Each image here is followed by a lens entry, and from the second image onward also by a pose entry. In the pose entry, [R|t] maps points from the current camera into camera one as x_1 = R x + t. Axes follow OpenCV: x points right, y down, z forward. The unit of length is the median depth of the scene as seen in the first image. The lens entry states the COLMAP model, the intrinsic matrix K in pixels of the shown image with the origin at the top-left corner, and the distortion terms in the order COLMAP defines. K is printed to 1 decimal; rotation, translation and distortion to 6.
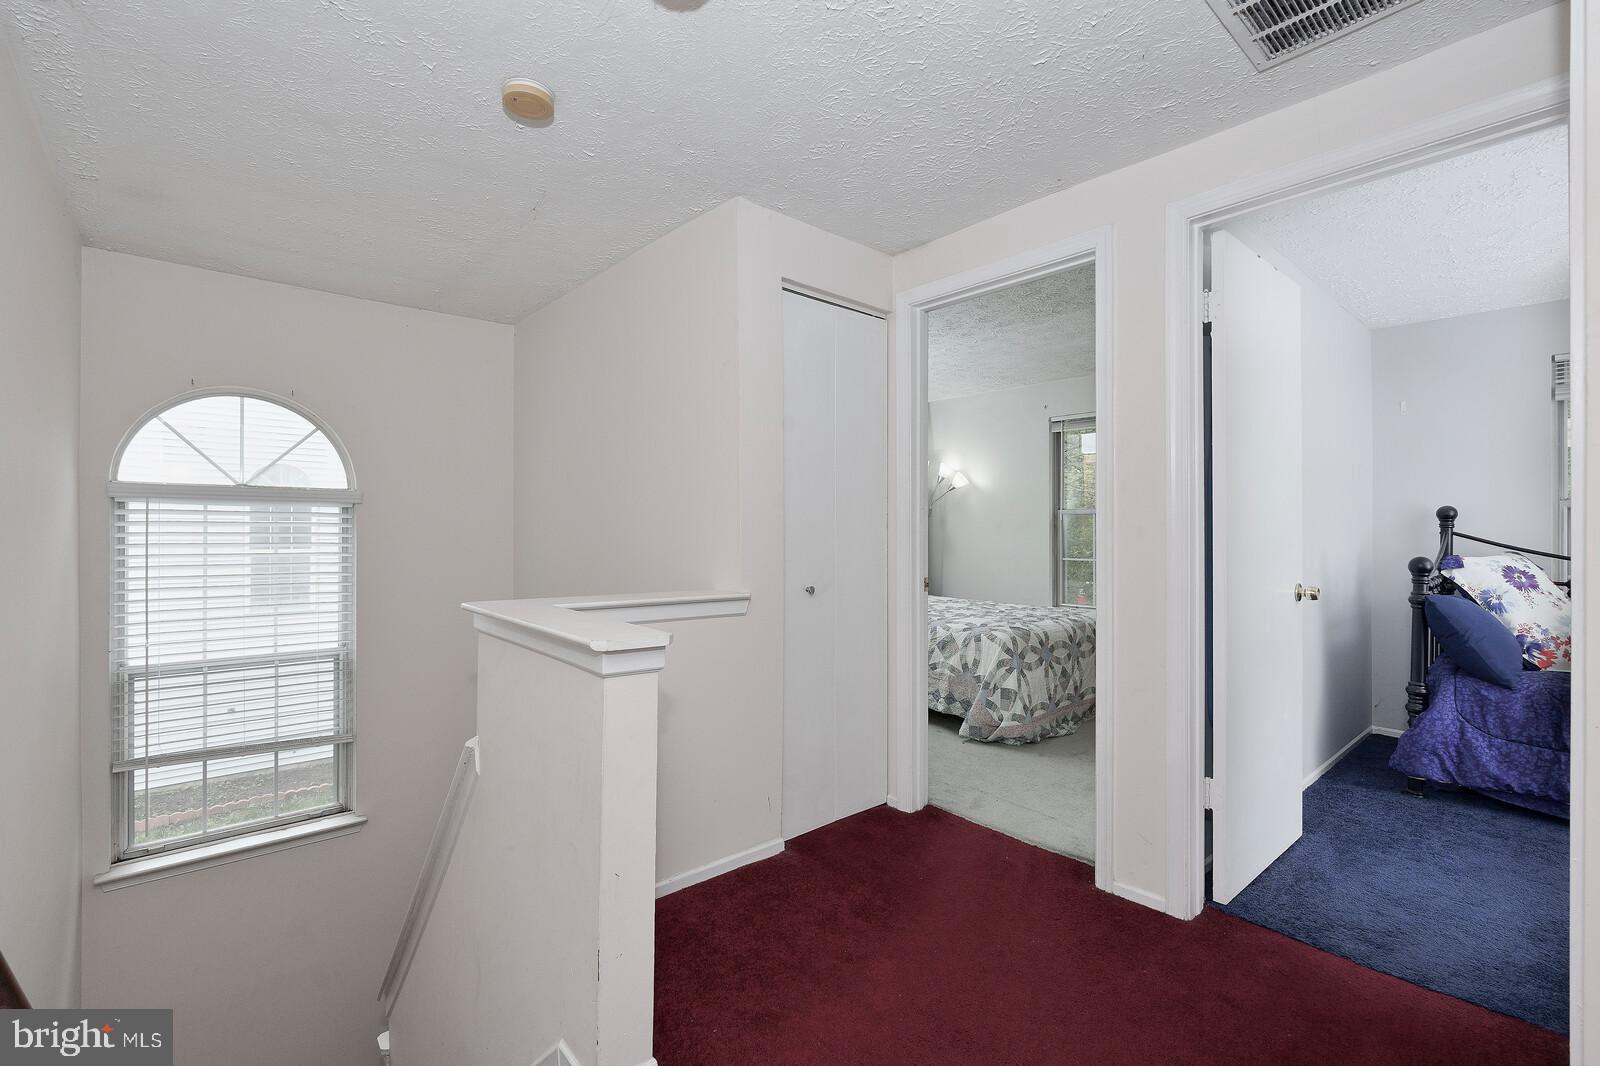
lens RADIAL K [[697.7, 0, 804.7], [0, 697.7, 532.3], [0, 0, 1]] dist [-0.006238, 0.000888]
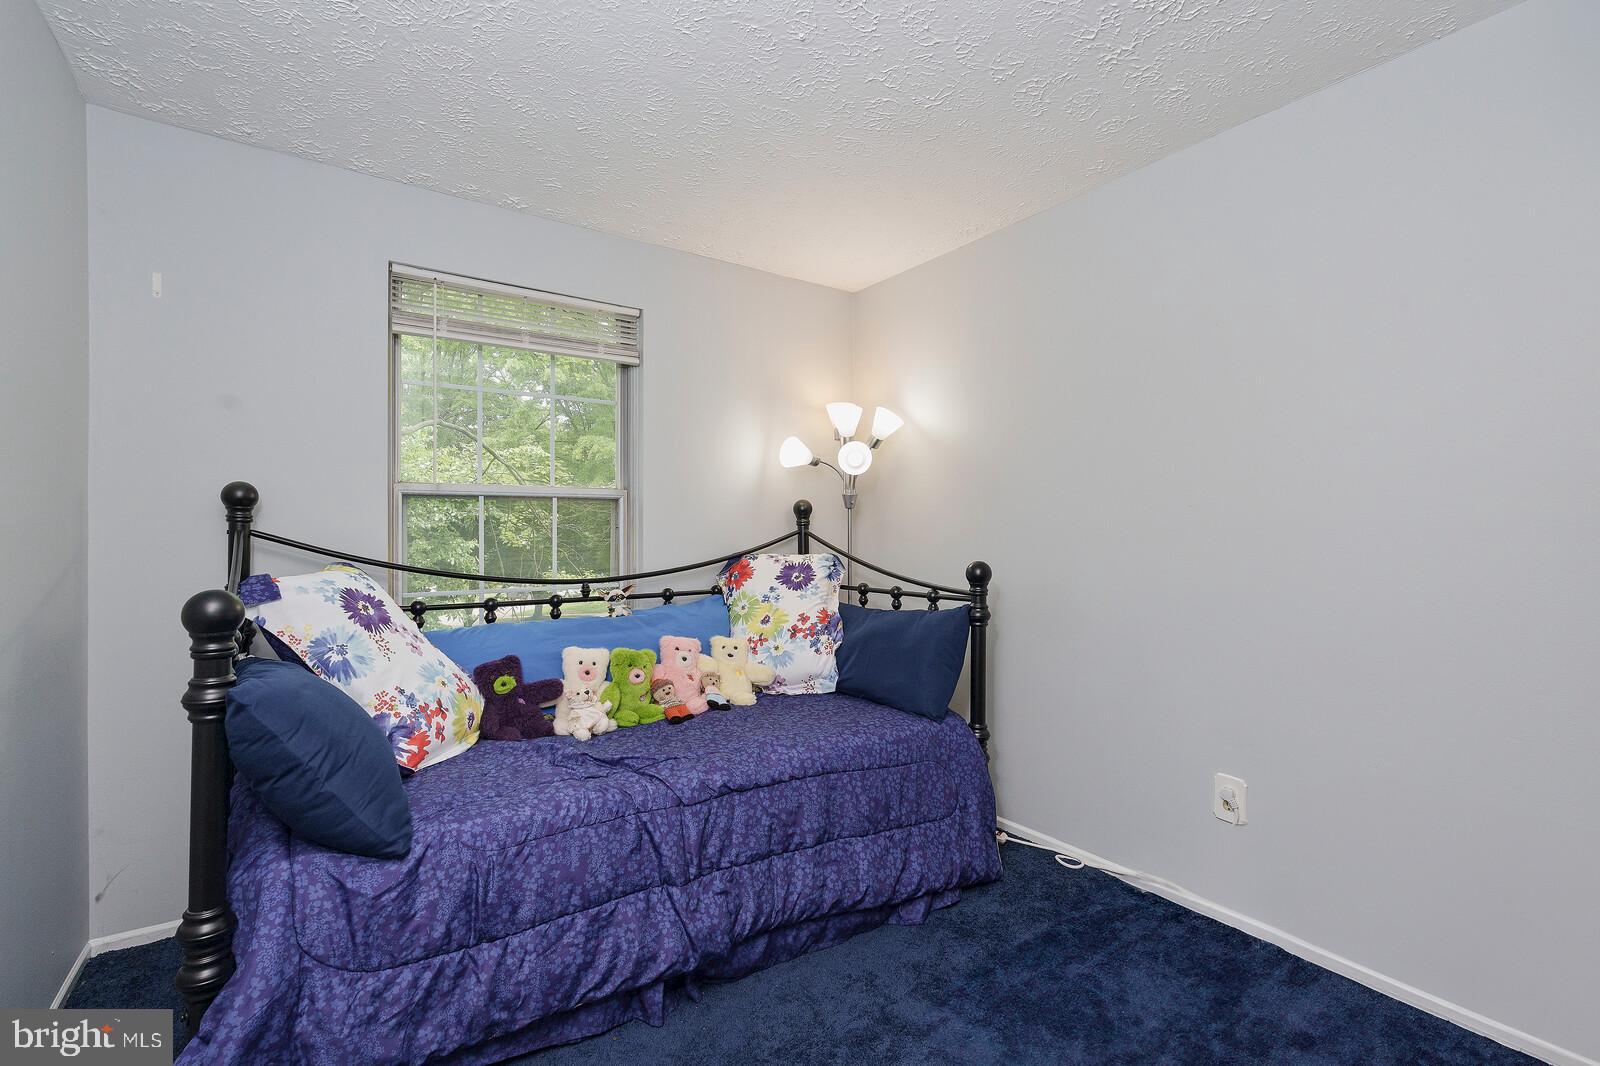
lens RADIAL K [[697.7, 0, 797.6], [0, 697.7, 530.8], [0, 0, 1]] dist [-0.006238, 0.000888]
pose [[0.099990, 0.000889, 0.994988, 0.487106], [0.003430, 0.999993, -0.001238, 0.002305], [-0.994983, 0.003536, 0.099986, 0.582390]]
